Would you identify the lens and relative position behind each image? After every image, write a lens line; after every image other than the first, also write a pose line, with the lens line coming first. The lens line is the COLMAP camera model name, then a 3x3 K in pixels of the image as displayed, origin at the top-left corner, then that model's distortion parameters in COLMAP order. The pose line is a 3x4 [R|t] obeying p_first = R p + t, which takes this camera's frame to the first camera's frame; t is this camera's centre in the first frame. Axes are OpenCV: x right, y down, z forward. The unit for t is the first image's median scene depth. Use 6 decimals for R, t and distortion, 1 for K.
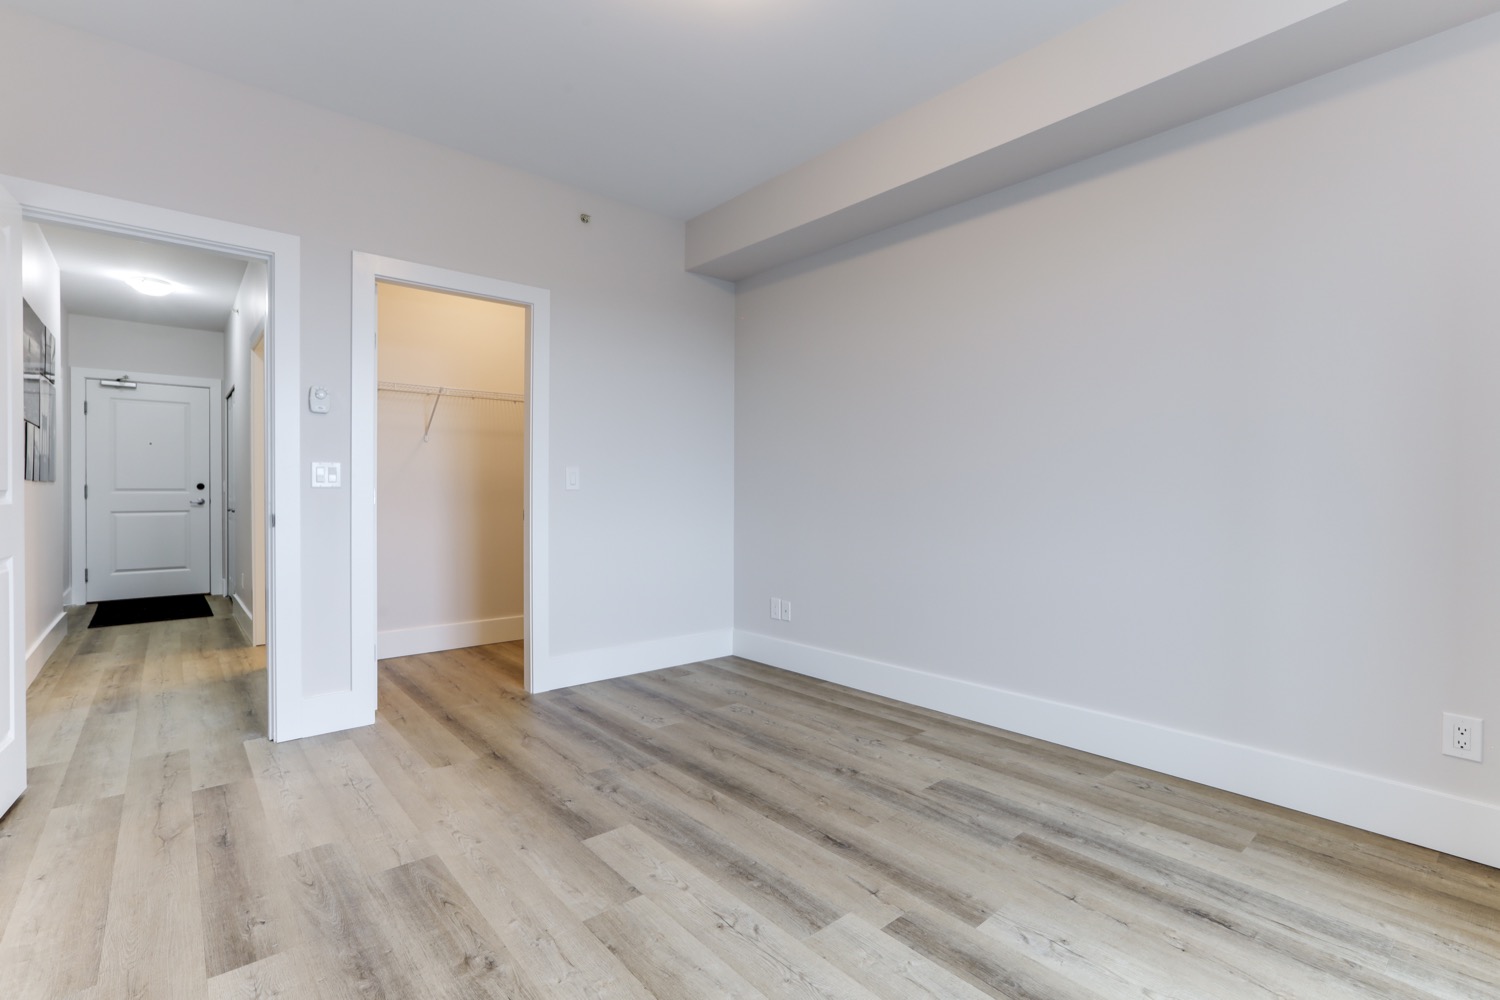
lens RADIAL K [[688.9, 0, 751.5], [0, 688.9, 496.3], [0, 0, 1]] dist [-0.030954, 0.015633]
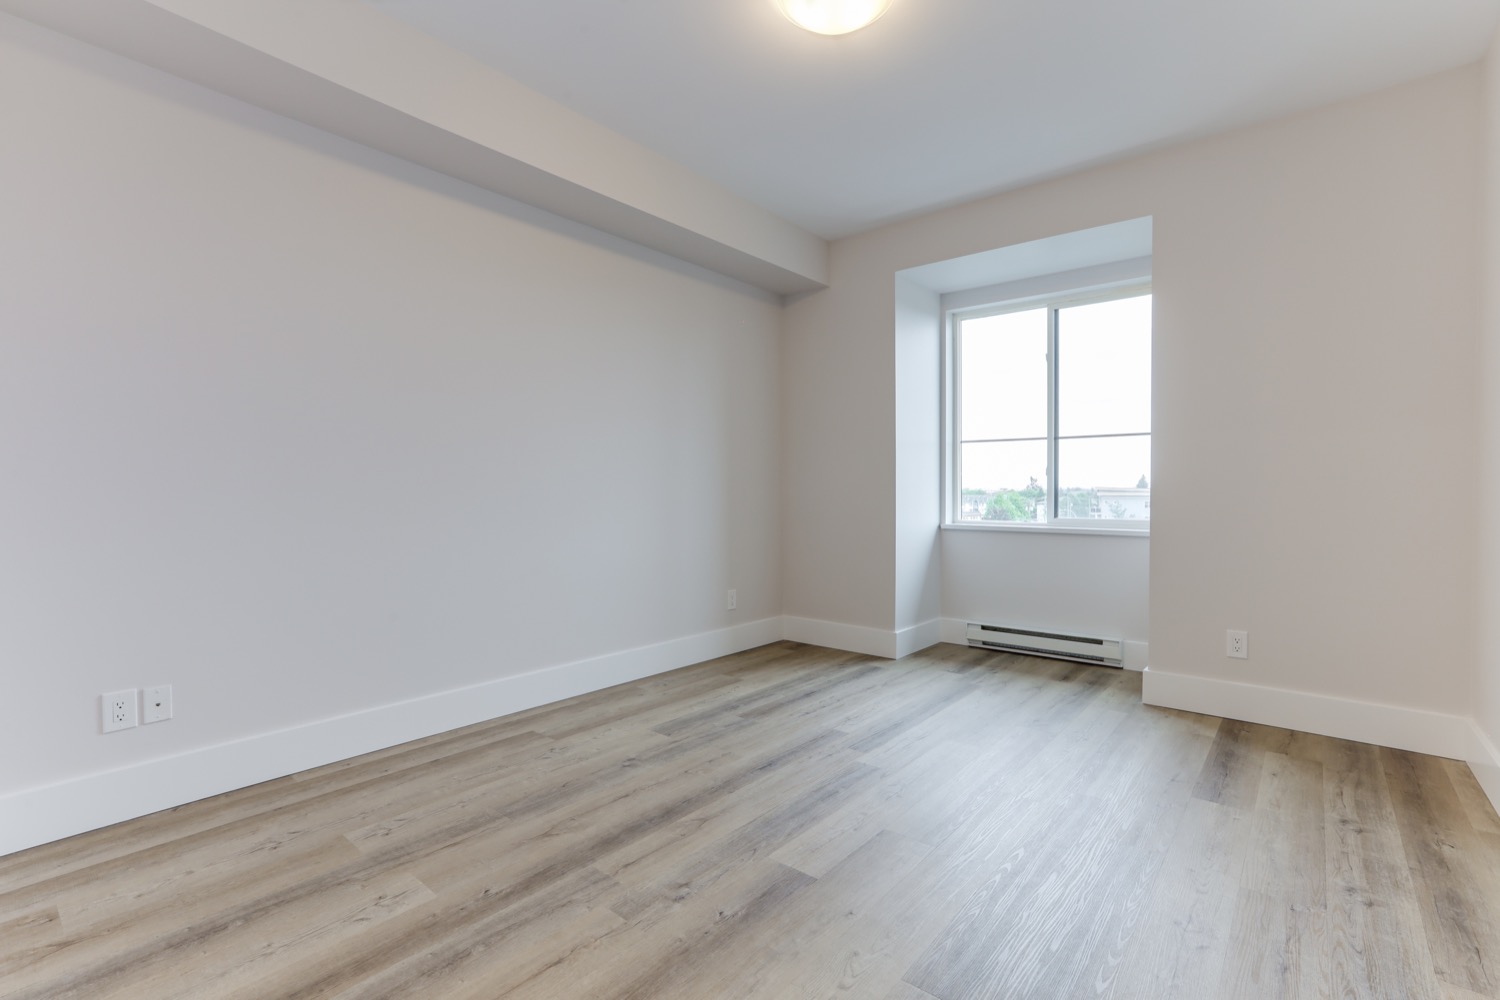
lens RADIAL K [[661.7, 0, 758.7], [0, 661.7, 493.3], [0, 0, 1]] dist [-0.011488, 0.000906]
pose [[-0.146291, -0.009579, 0.989195, -0.976971], [0.000596, 0.999952, 0.009771, -0.018351], [-0.989241, 0.002019, -0.146279, 1.063862]]
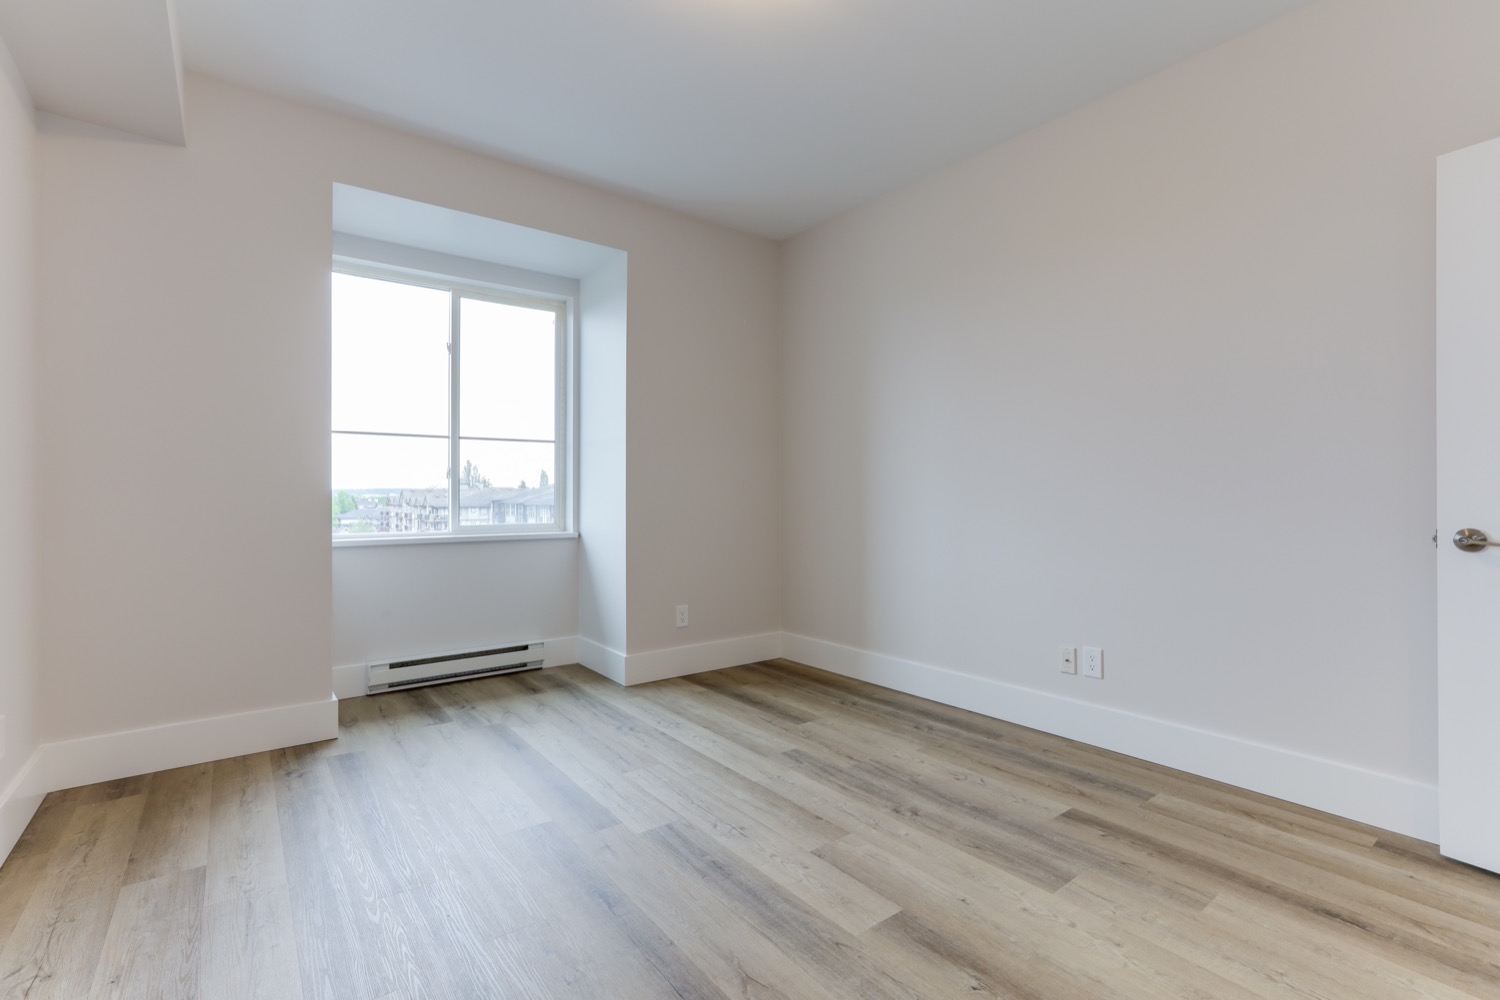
lens RADIAL K [[688.9, 0, 722.7], [0, 688.9, 482.7], [0, 0, 1]] dist [-0.030954, 0.015633]
pose [[-0.994960, 0.001769, 0.100258, -0.099683], [-0.000245, 0.999798, -0.020075, -0.003362], [-0.100273, -0.019998, -0.994759, 1.647542]]
